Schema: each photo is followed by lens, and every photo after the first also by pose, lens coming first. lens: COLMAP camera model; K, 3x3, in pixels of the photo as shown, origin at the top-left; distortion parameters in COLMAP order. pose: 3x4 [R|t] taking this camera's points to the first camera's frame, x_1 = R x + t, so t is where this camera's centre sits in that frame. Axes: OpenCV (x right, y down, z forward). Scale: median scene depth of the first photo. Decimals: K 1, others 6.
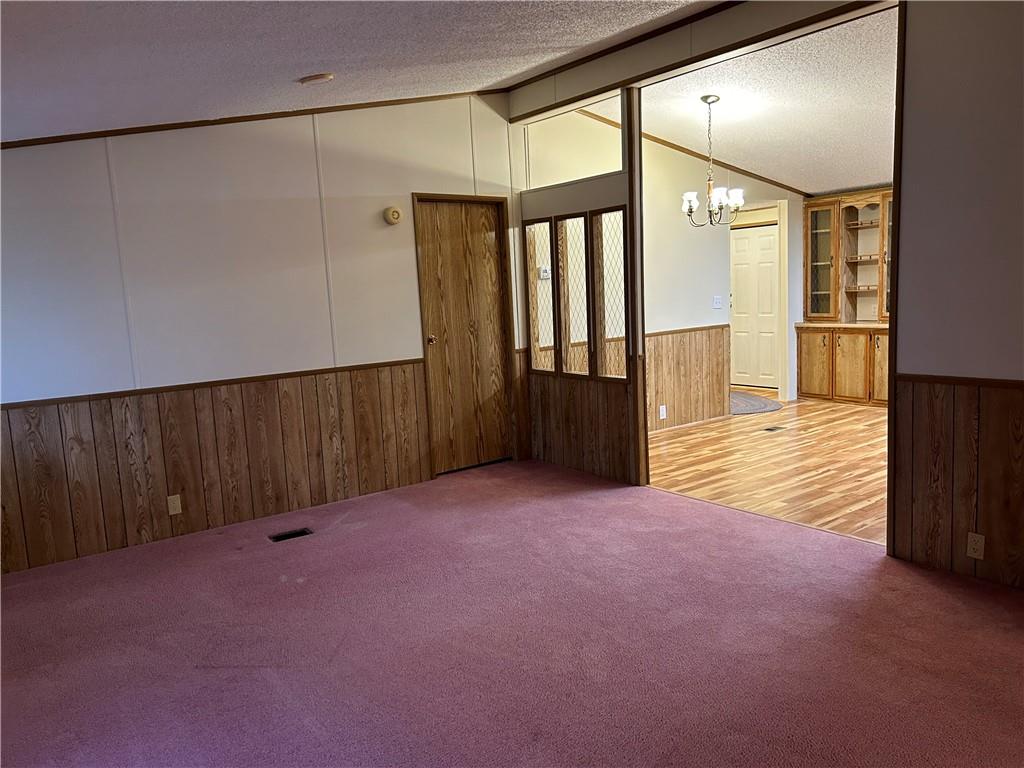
lens RADIAL K [[773.1, 0, 516.2], [0, 773.1, 380.4], [0, 0, 1]] dist [0.009520, -0.000276]
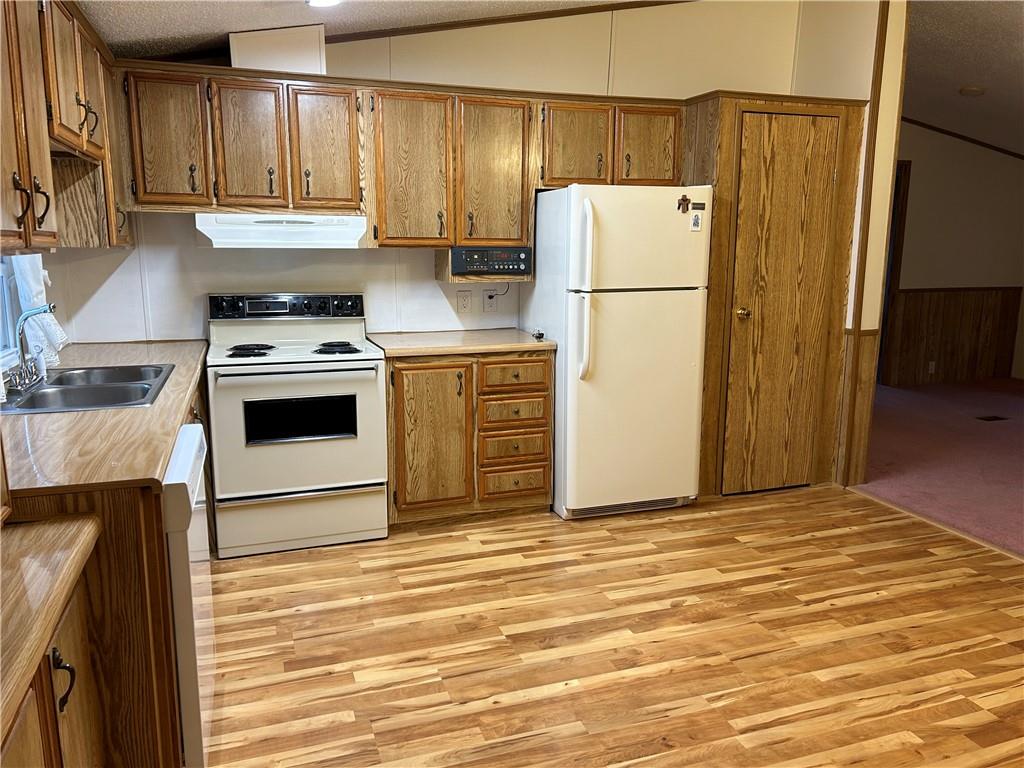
lens RADIAL K [[773.1, 0, 511.3], [0, 773.1, 381.3], [0, 0, 1]] dist [0.009520, -0.000276]
pose [[-0.949725, -0.020807, 0.312392, 0.474991], [0.075840, 0.952784, 0.294026, -0.234046], [-0.303760, 0.302936, -0.903305, 1.655229]]
